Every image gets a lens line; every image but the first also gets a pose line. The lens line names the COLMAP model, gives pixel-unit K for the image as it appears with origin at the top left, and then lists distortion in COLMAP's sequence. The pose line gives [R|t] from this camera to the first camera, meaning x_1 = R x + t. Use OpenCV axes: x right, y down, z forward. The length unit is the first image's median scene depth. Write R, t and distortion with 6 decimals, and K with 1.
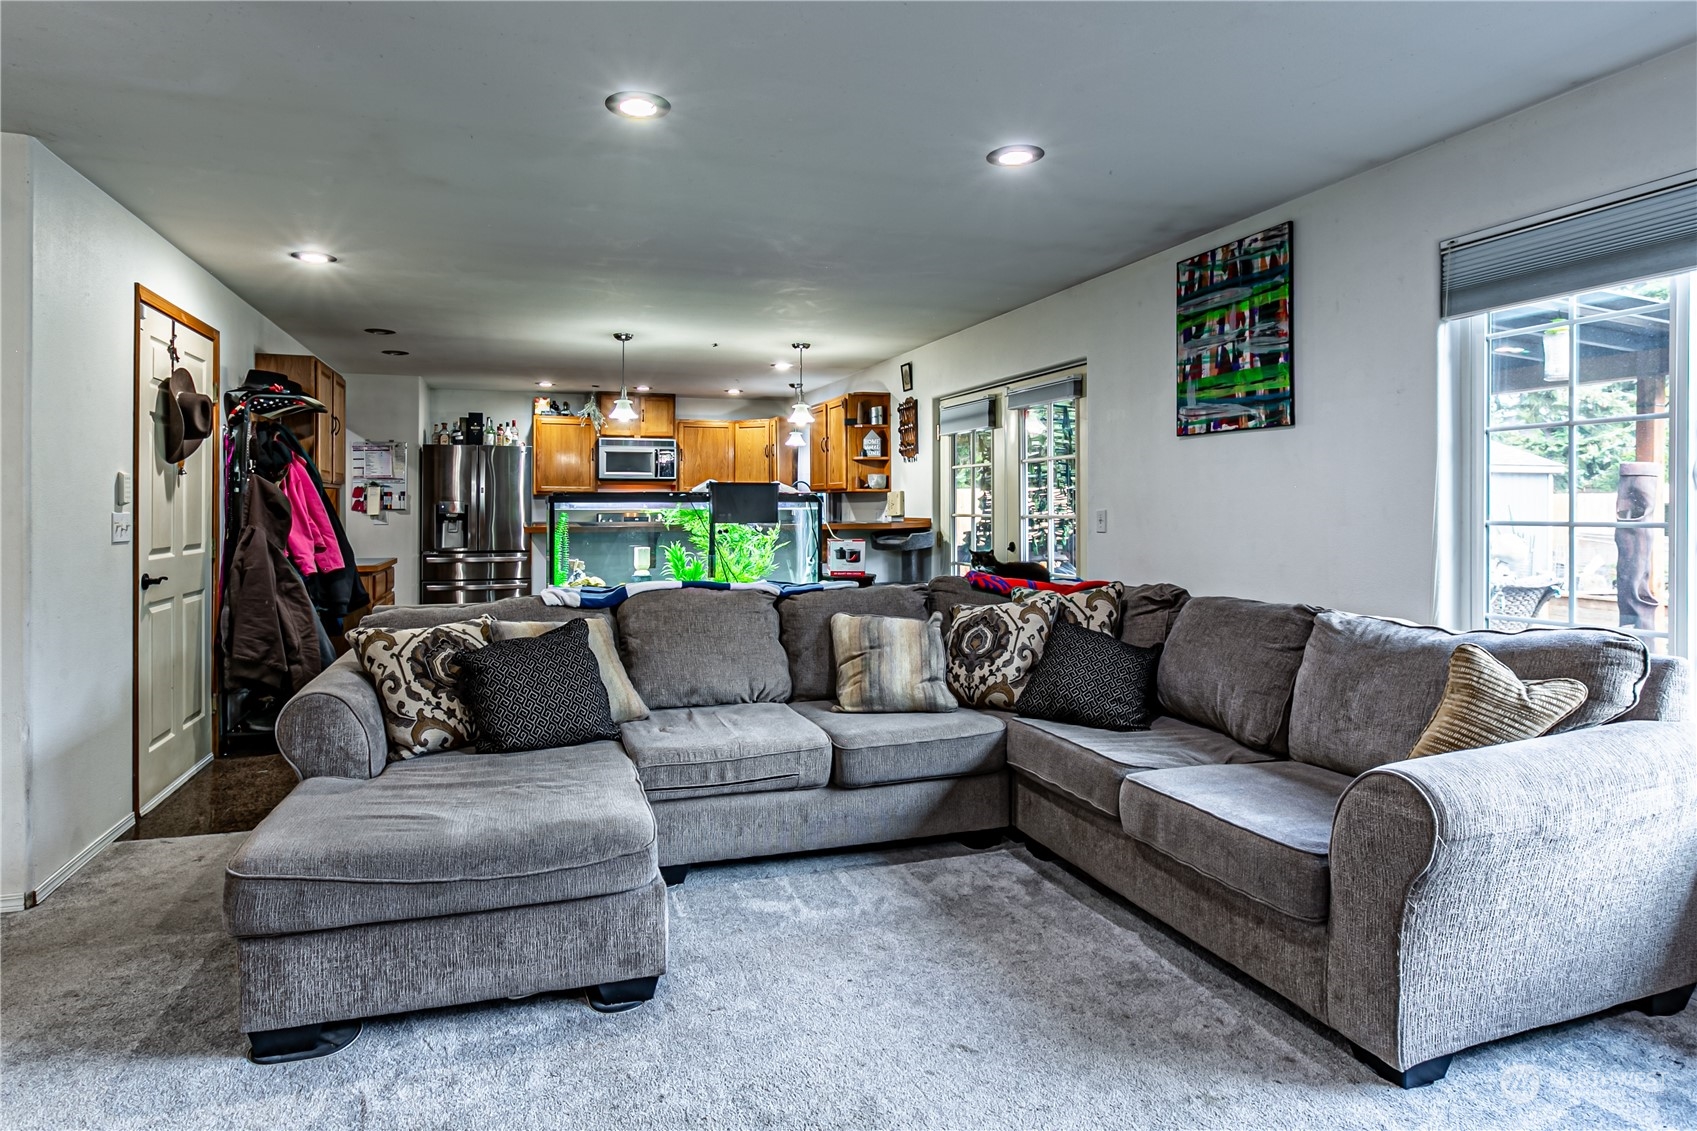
lens RADIAL K [[941.2, 0, 793.8], [0, 941.2, 503.9], [0, 0, 1]] dist [-0.002437, -0.000705]
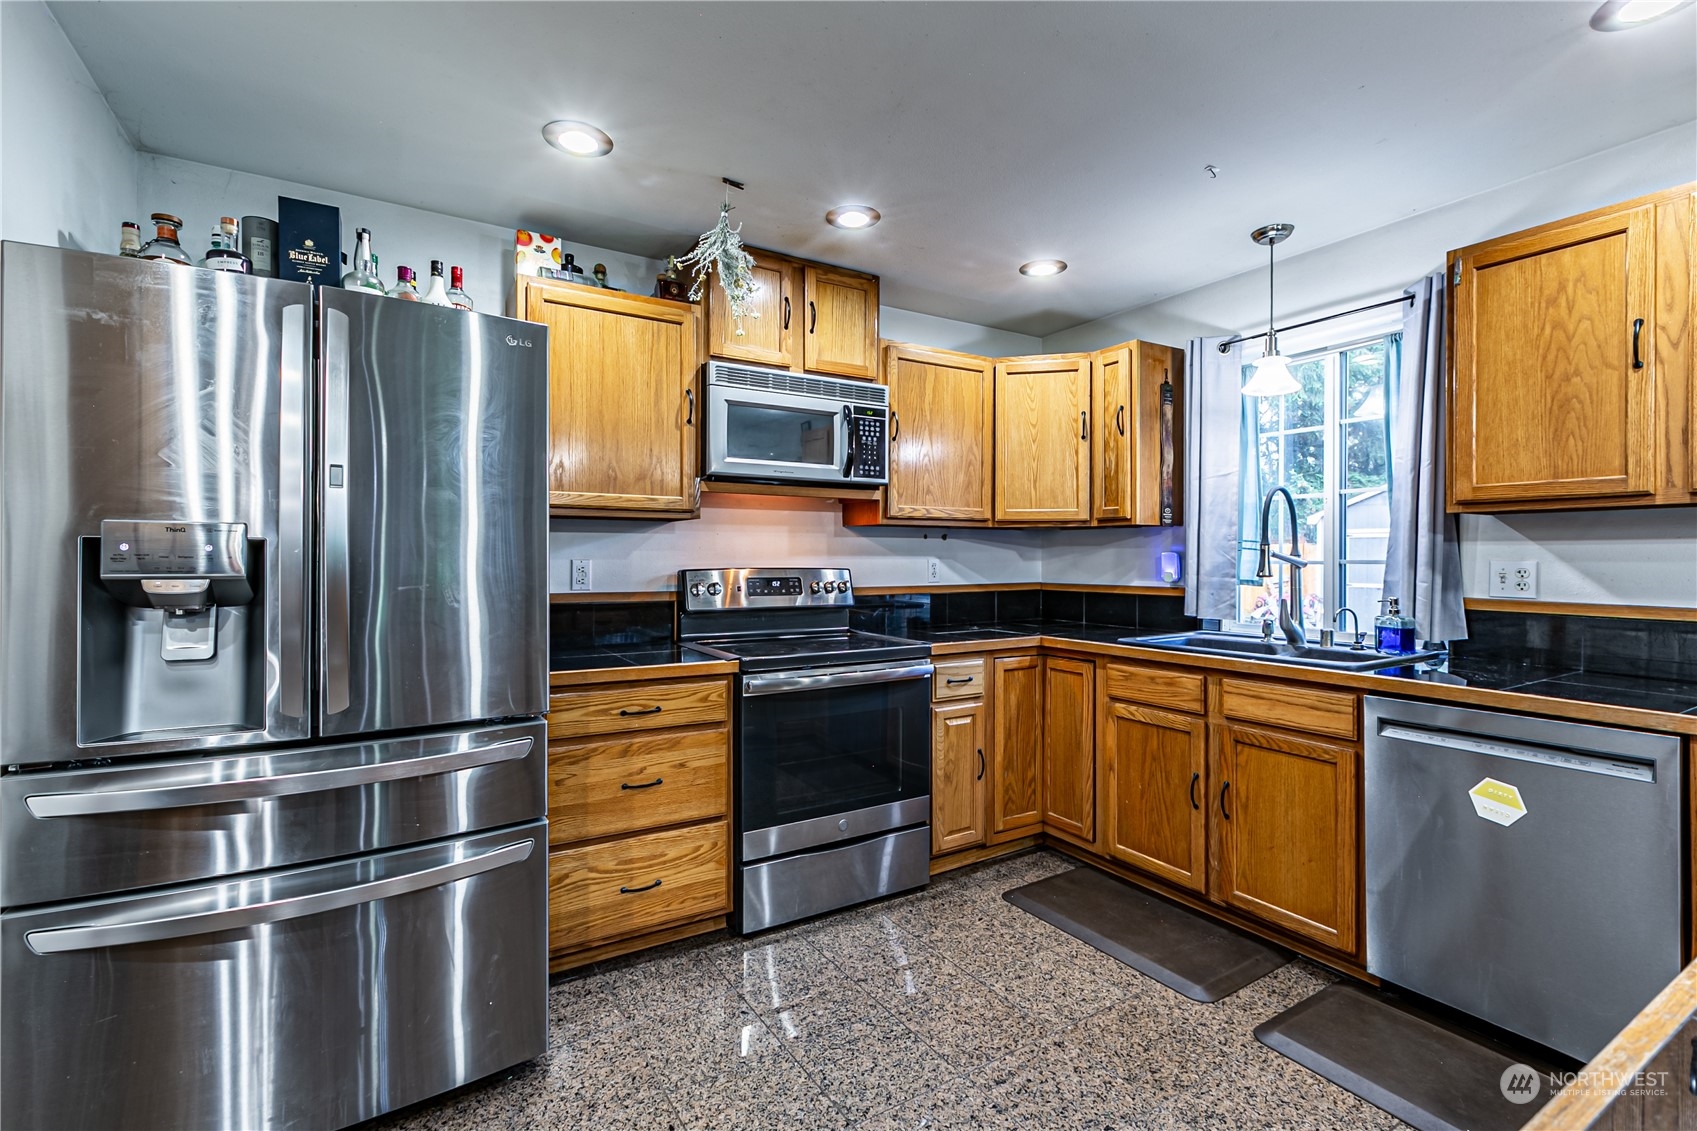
lens RADIAL K [[737.8, 0, 822.6], [0, 737.8, 559.7], [0, 0, 1]] dist [-0.000817, 0.000235]
pose [[0.969127, 0.000740, 0.246560, -0.562600], [-0.002829, 0.999963, 0.008120, 0.007881], [-0.246545, -0.008566, 0.969093, 1.721328]]
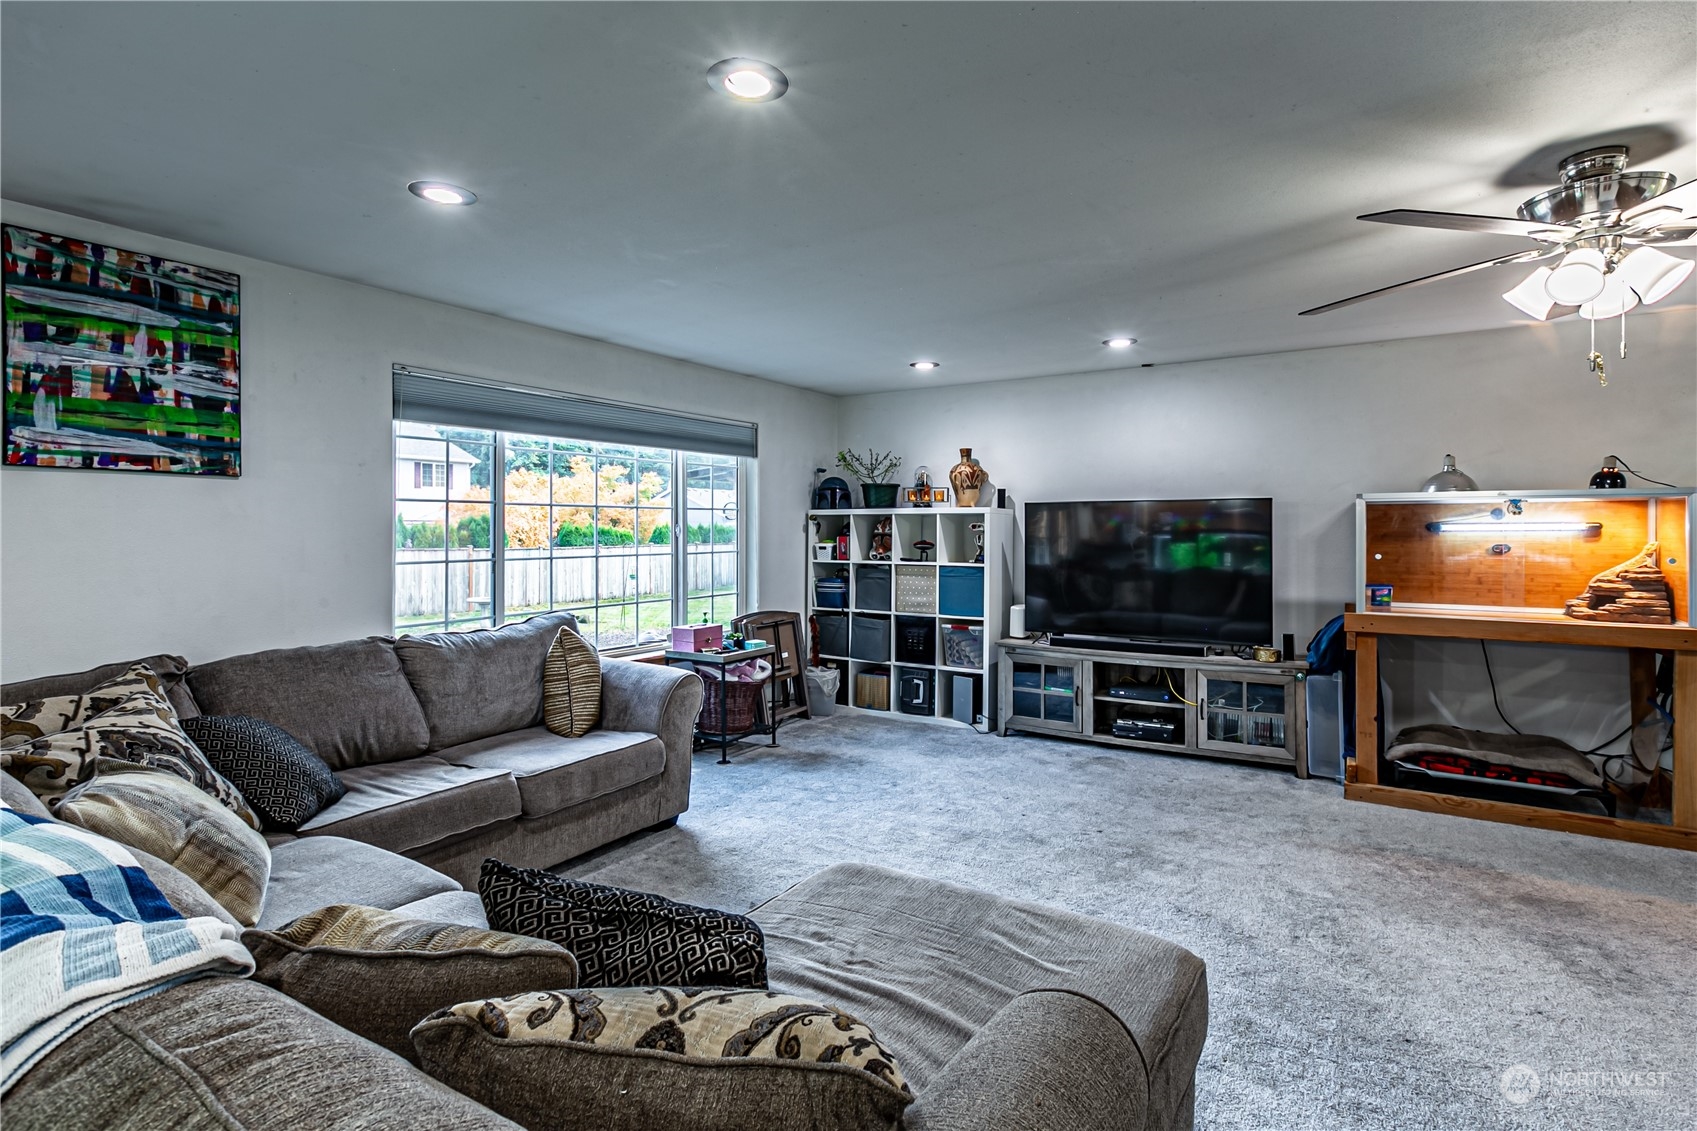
lens RADIAL K [[806.6, 0, 898.0], [0, 806.6, 529.5], [0, 0, 1]] dist [0.002493, 0.000615]
pose [[-0.678666, 0.001834, 0.734445, -0.561551], [-0.000682, 0.999995, -0.003127, -0.023266], [-0.734447, -0.002623, -0.678661, 1.012059]]
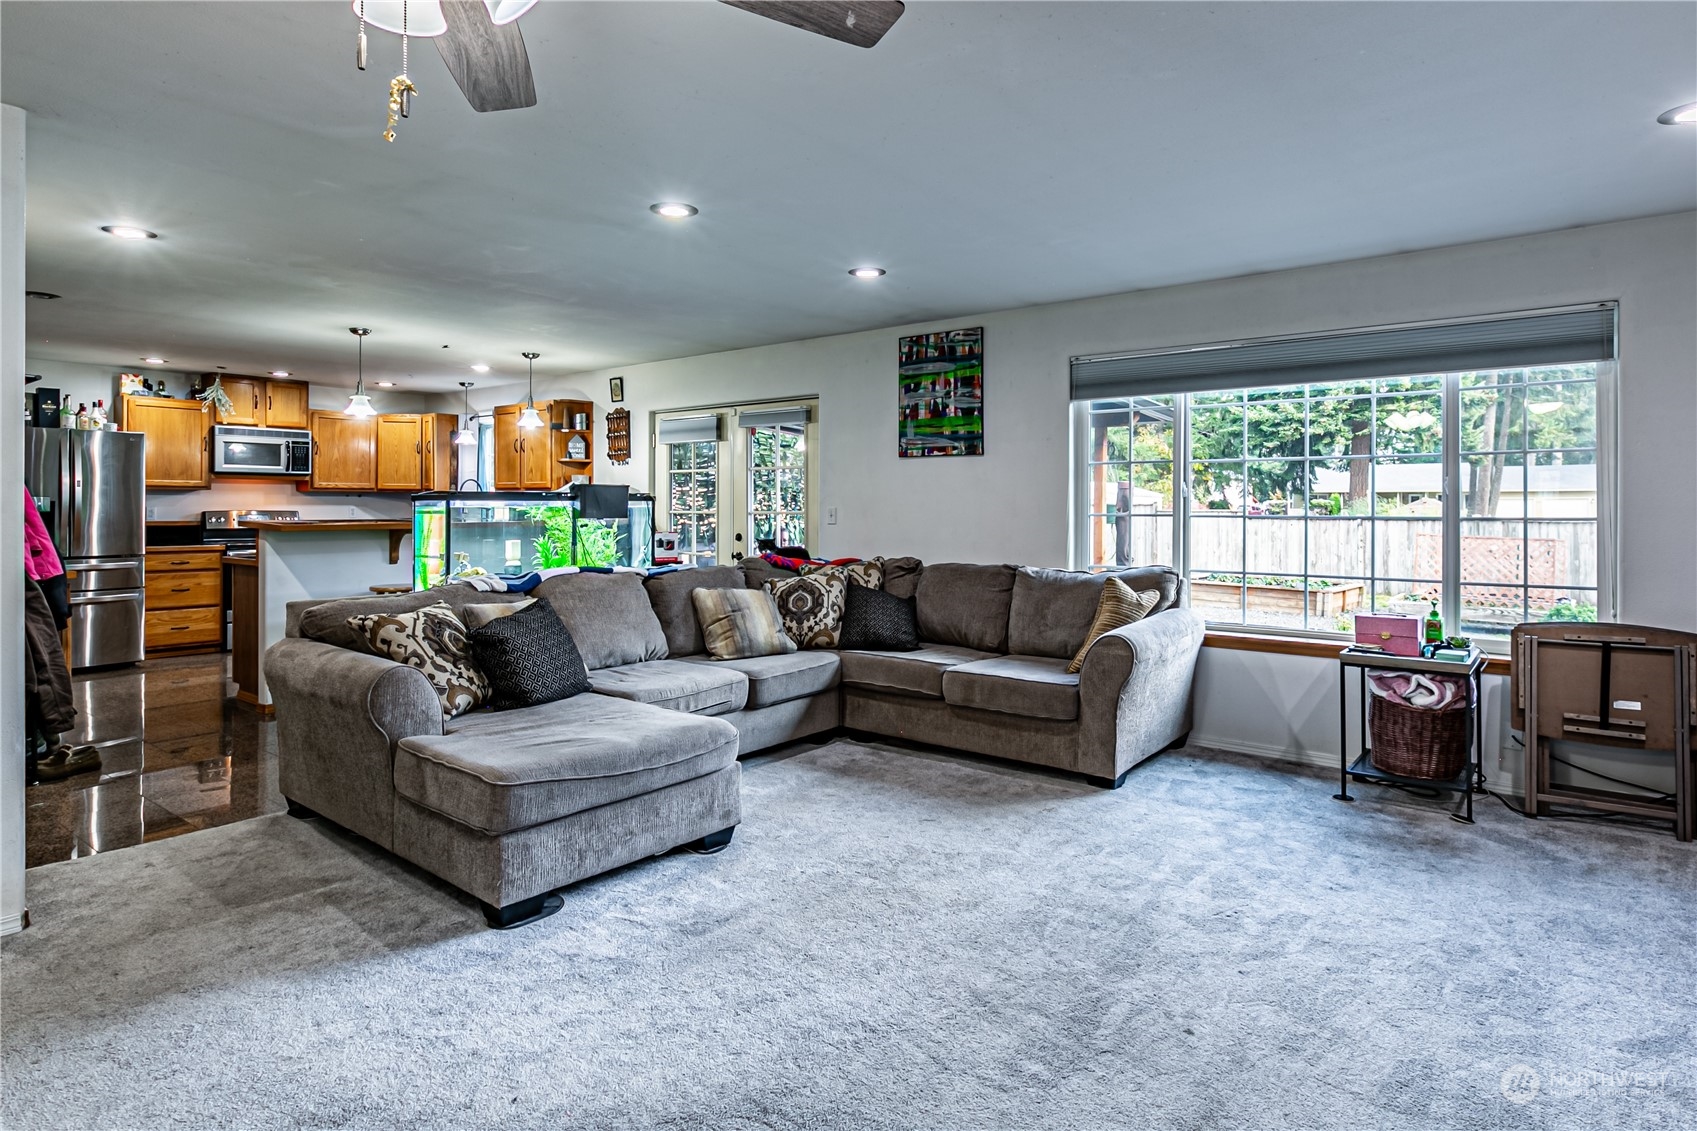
lens RADIAL K [[966.1, 0, 883.5], [0, 966.1, 503.6], [0, 0, 1]] dist [-0.003793, 0.000263]
pose [[0.814186, 0.002892, 0.580596, -0.531341], [-0.003969, 0.999992, 0.000585, -0.000695], [-0.580590, -0.002781, 0.814191, -0.227958]]
